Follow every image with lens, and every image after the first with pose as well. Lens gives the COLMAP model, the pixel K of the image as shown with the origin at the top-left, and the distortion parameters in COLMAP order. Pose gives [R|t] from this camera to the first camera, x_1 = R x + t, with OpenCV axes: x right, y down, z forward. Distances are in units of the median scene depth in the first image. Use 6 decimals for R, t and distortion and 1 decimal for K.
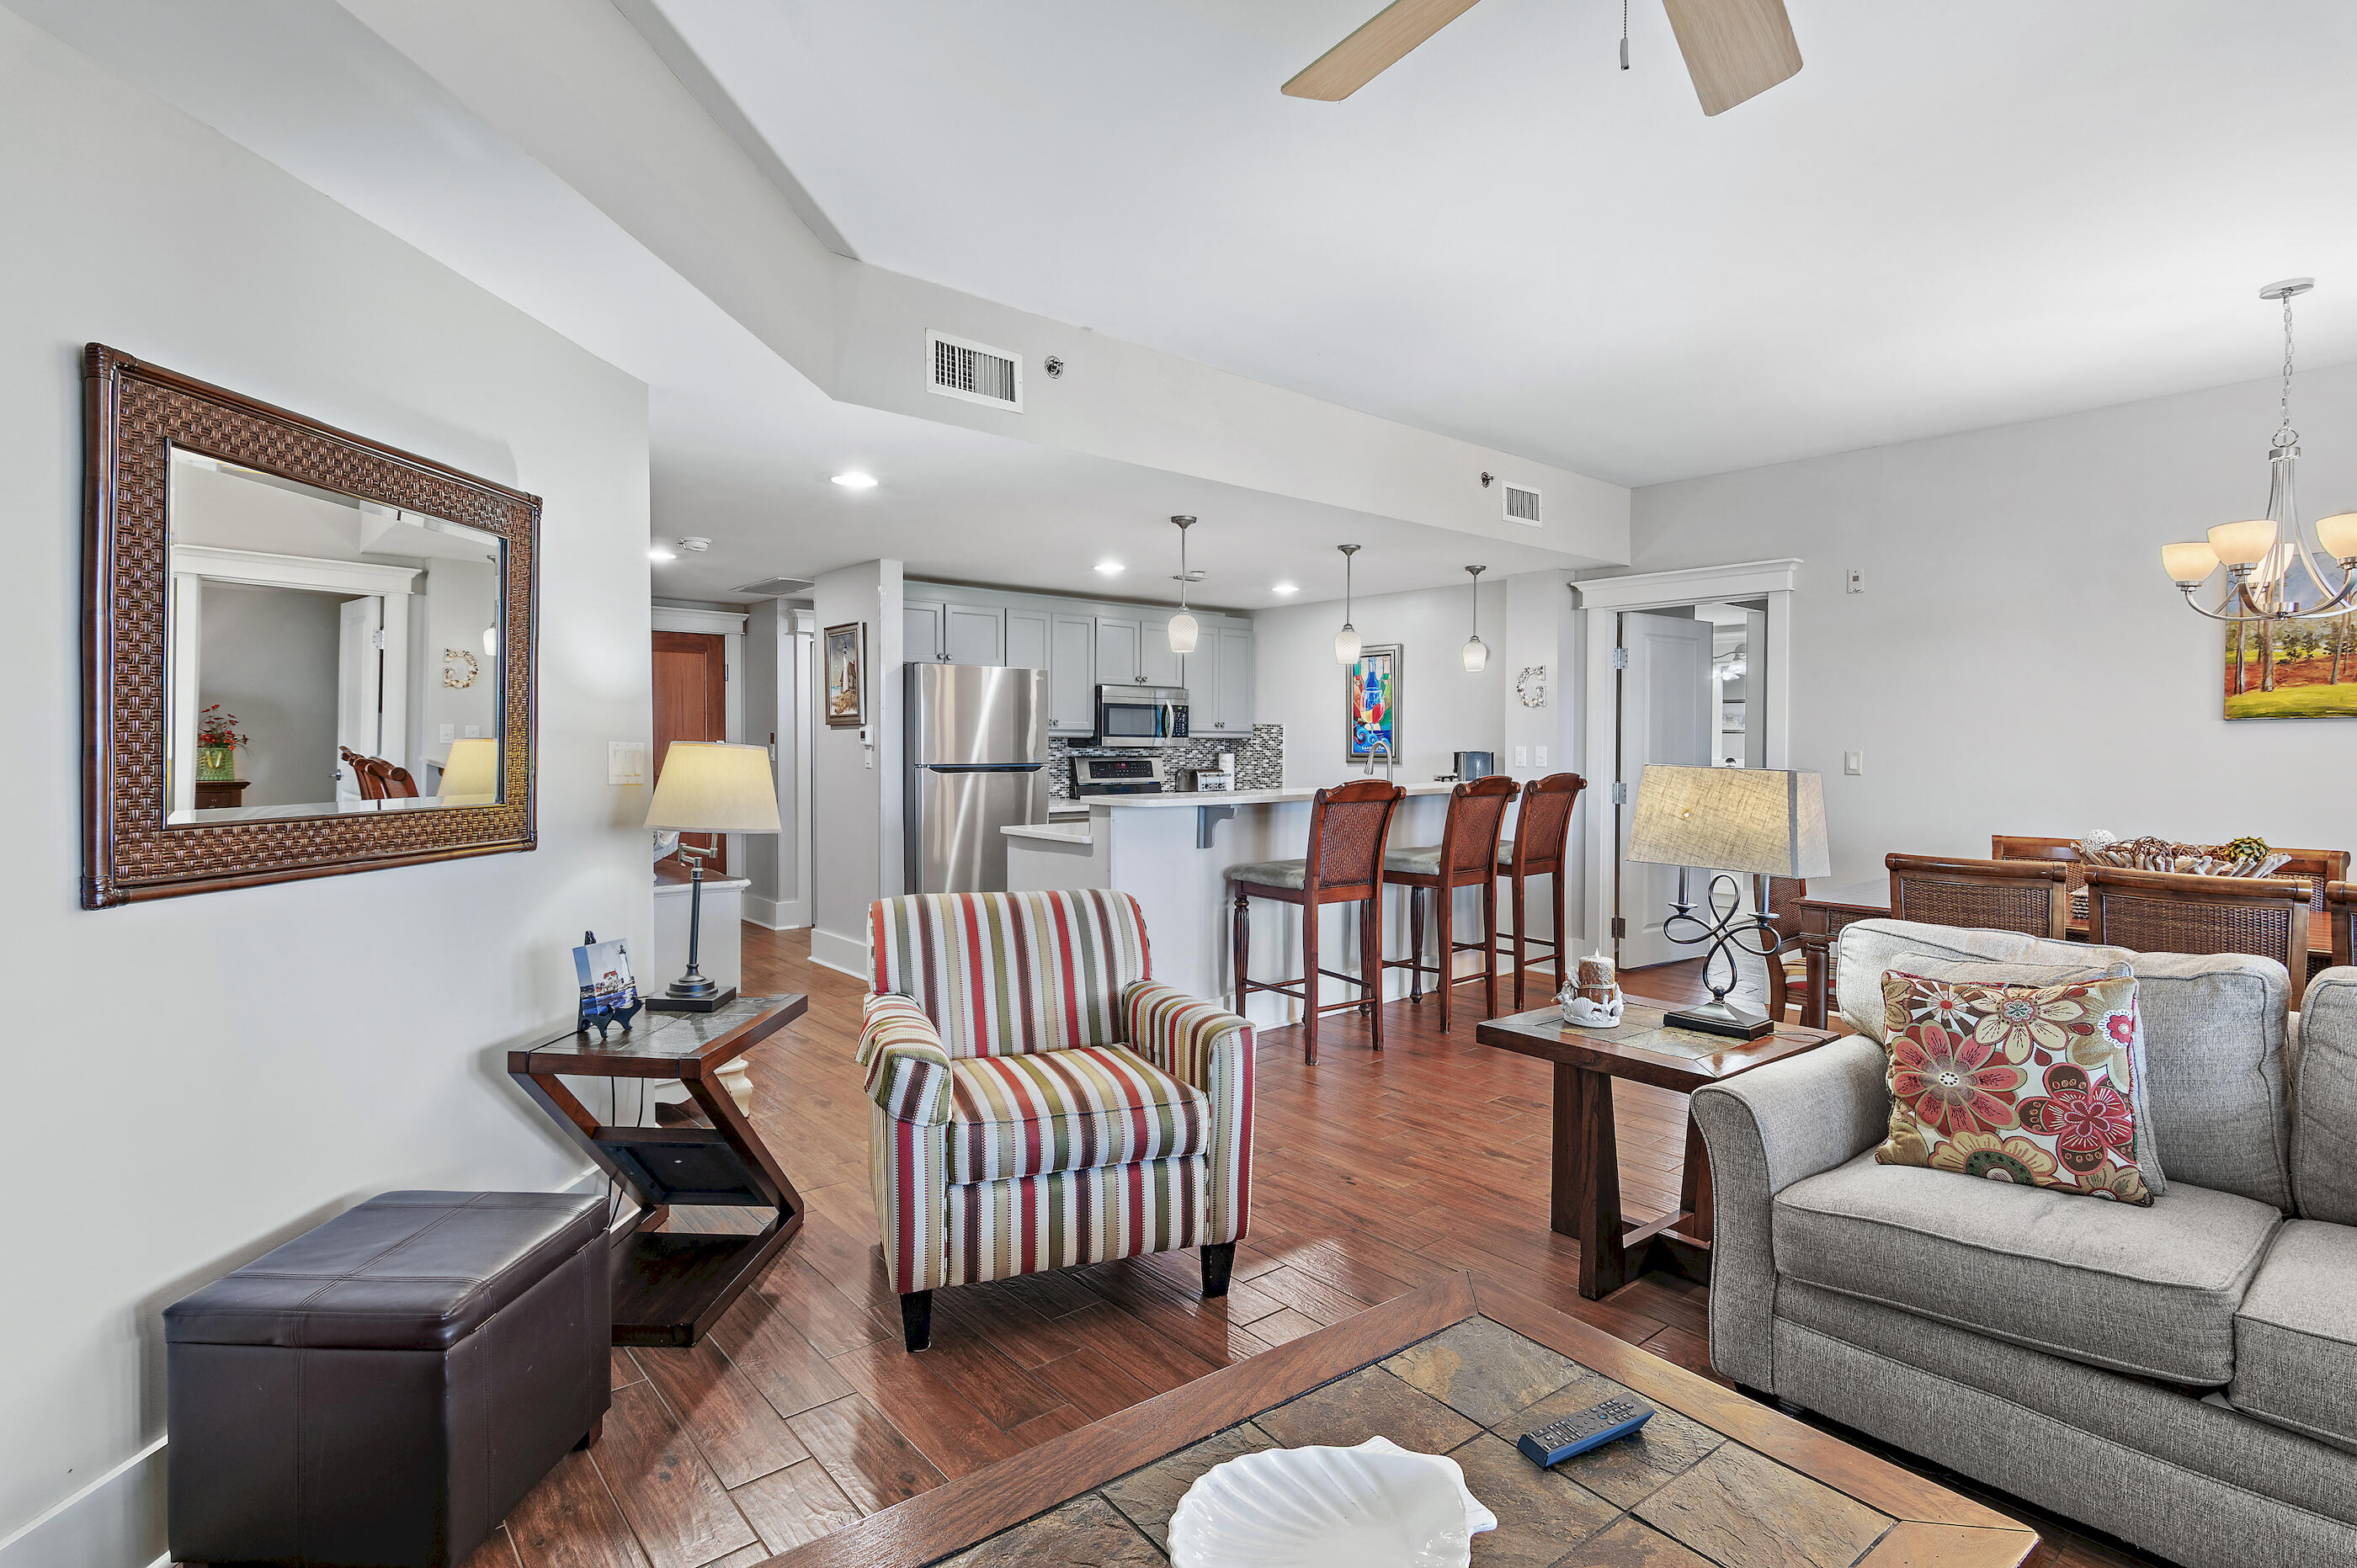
lens RADIAL K [[1151.5, 0, 1185.5], [0, 1151.5, 765.5], [0, 0, 1]] dist [0.000844, 0.000157]
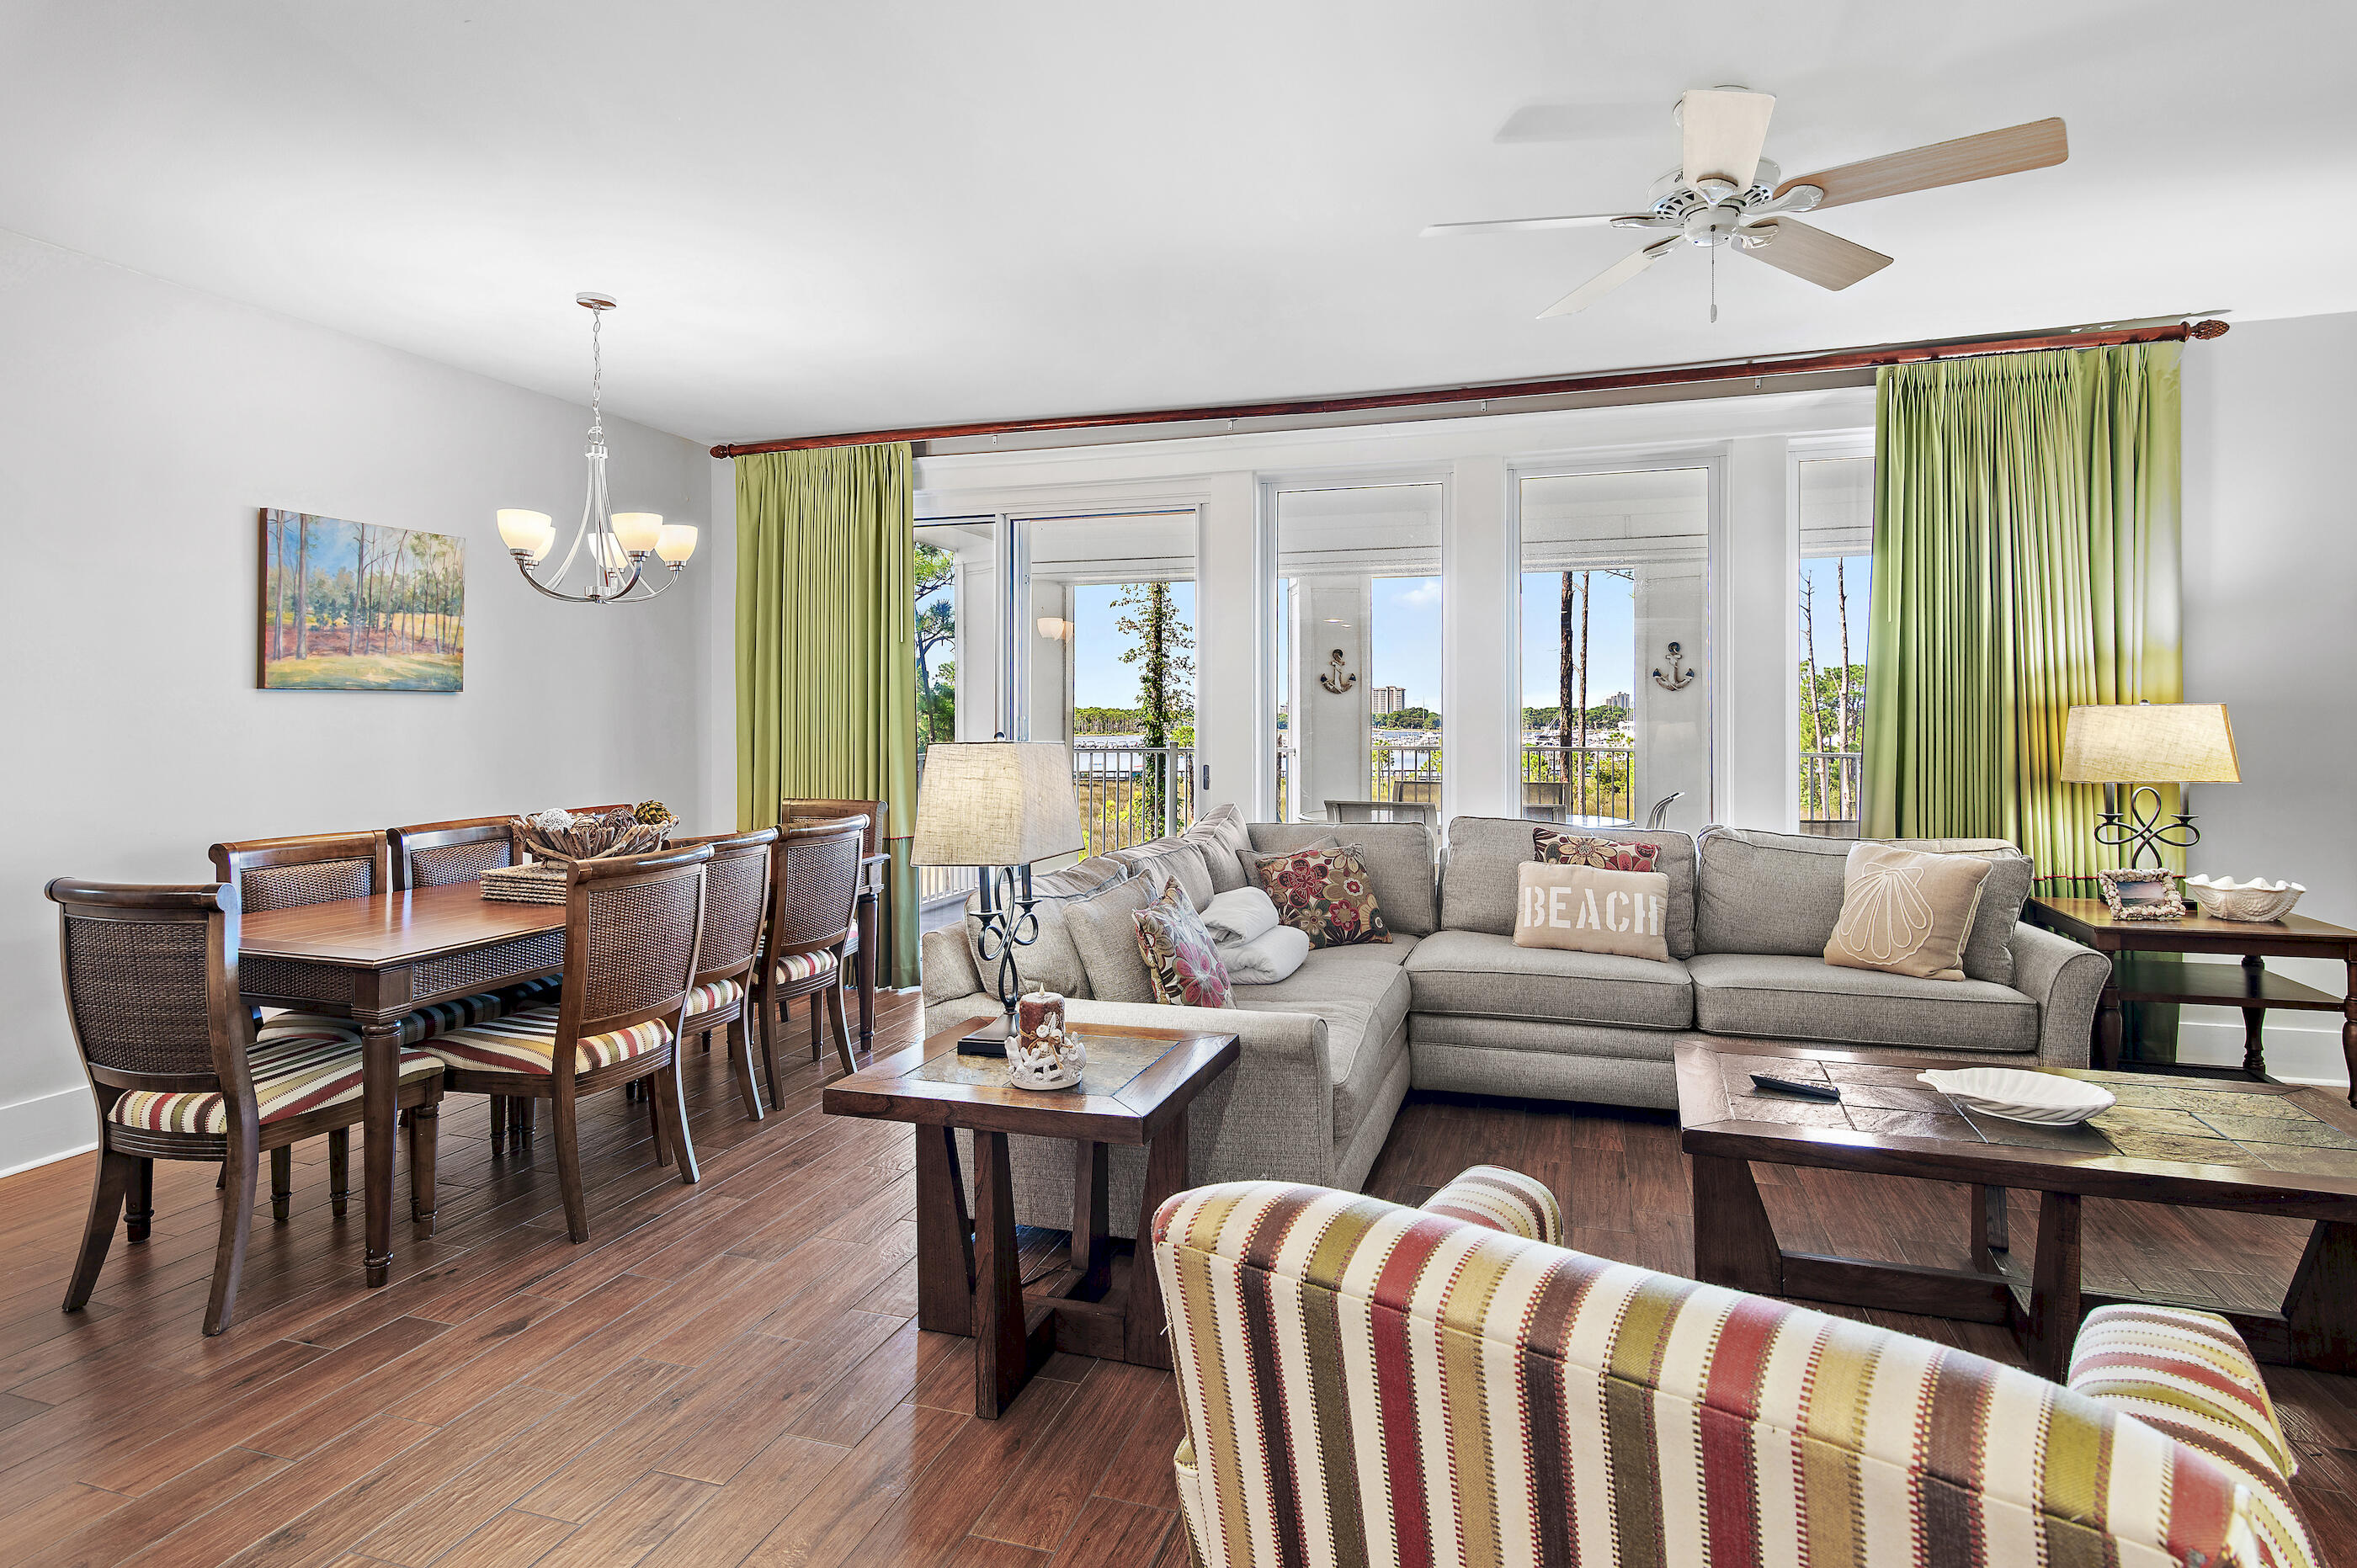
lens RADIAL K [[1200.2, 0, 1194.4], [0, 1200.2, 717.5], [0, 0, 1]] dist [0.003290, 0.000450]
pose [[-0.525194, -0.000827, 0.850982, -0.249773], [0.014748, 0.999840, 0.010074, -0.016490], [-0.850855, 0.017841, -0.525098, 0.891334]]
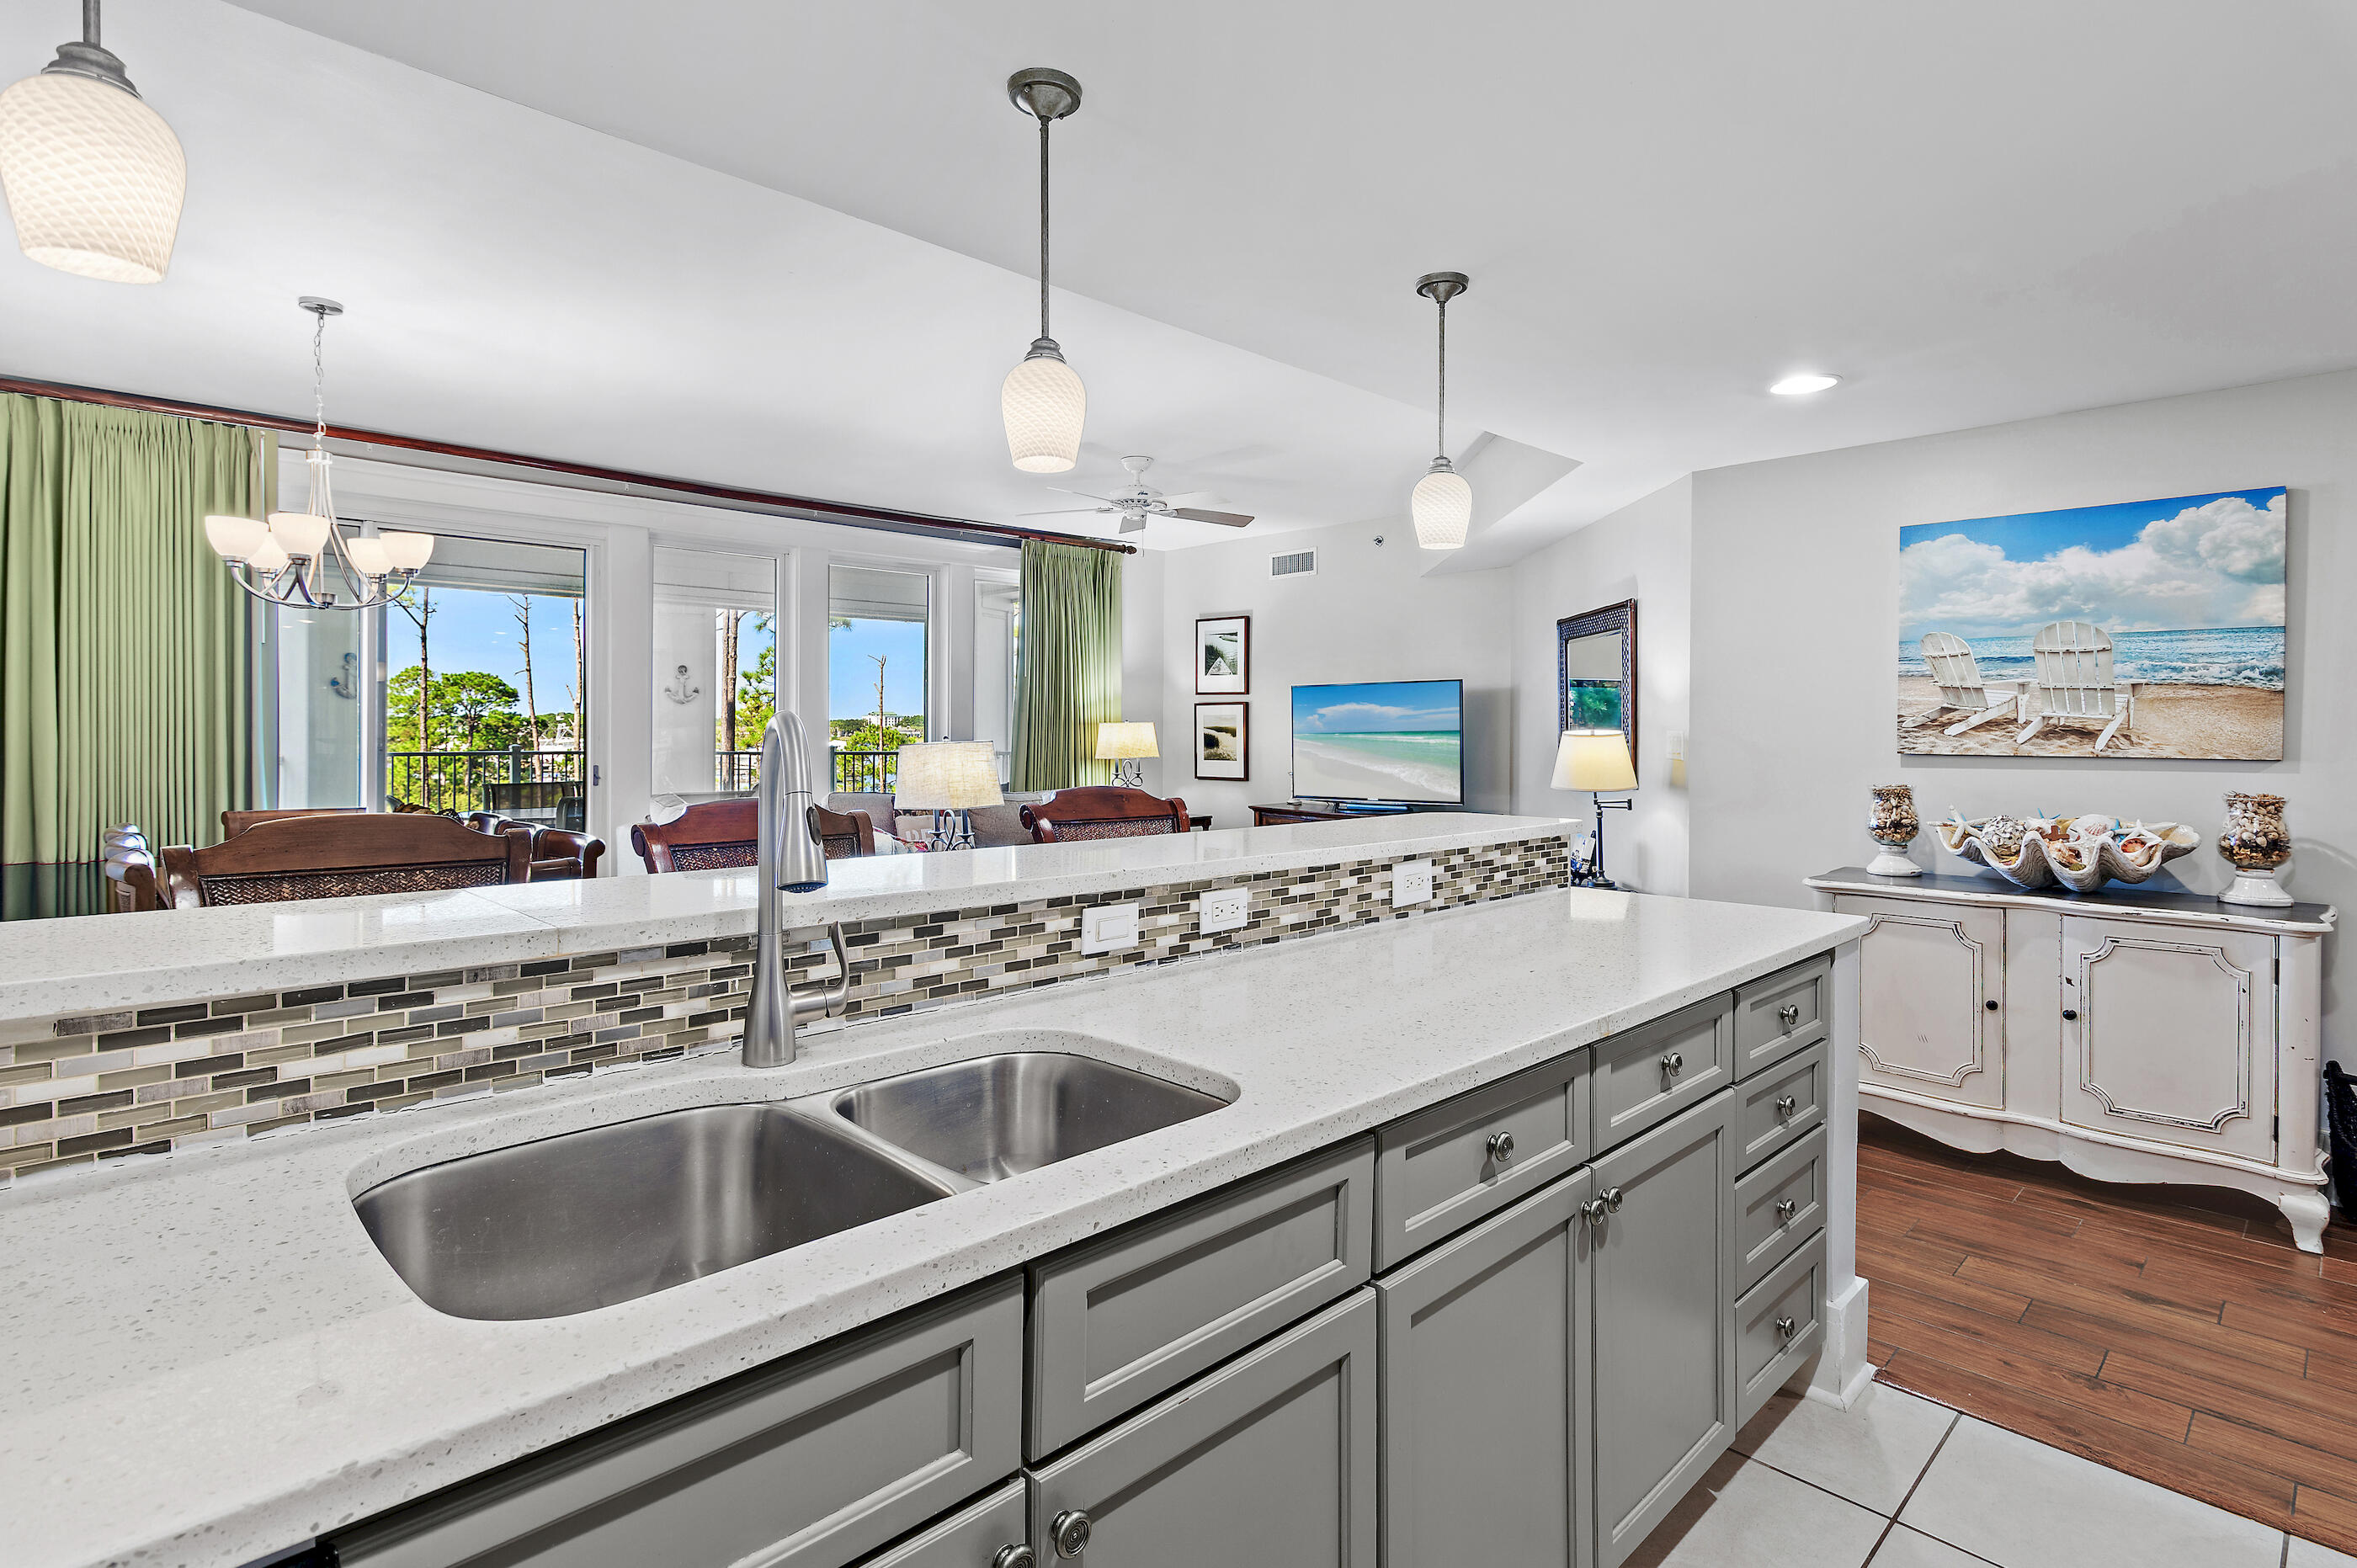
lens RADIAL K [[1163.4, 0, 1187.7], [0, 1163.4, 733.8], [0, 0, 1]] dist [0.001731, -0.000445]
pose [[-0.998234, -0.006333, -0.059065, 0.157583], [-0.007693, 0.999710, 0.022824, -0.032146], [0.058903, 0.023238, -0.997993, 1.712358]]
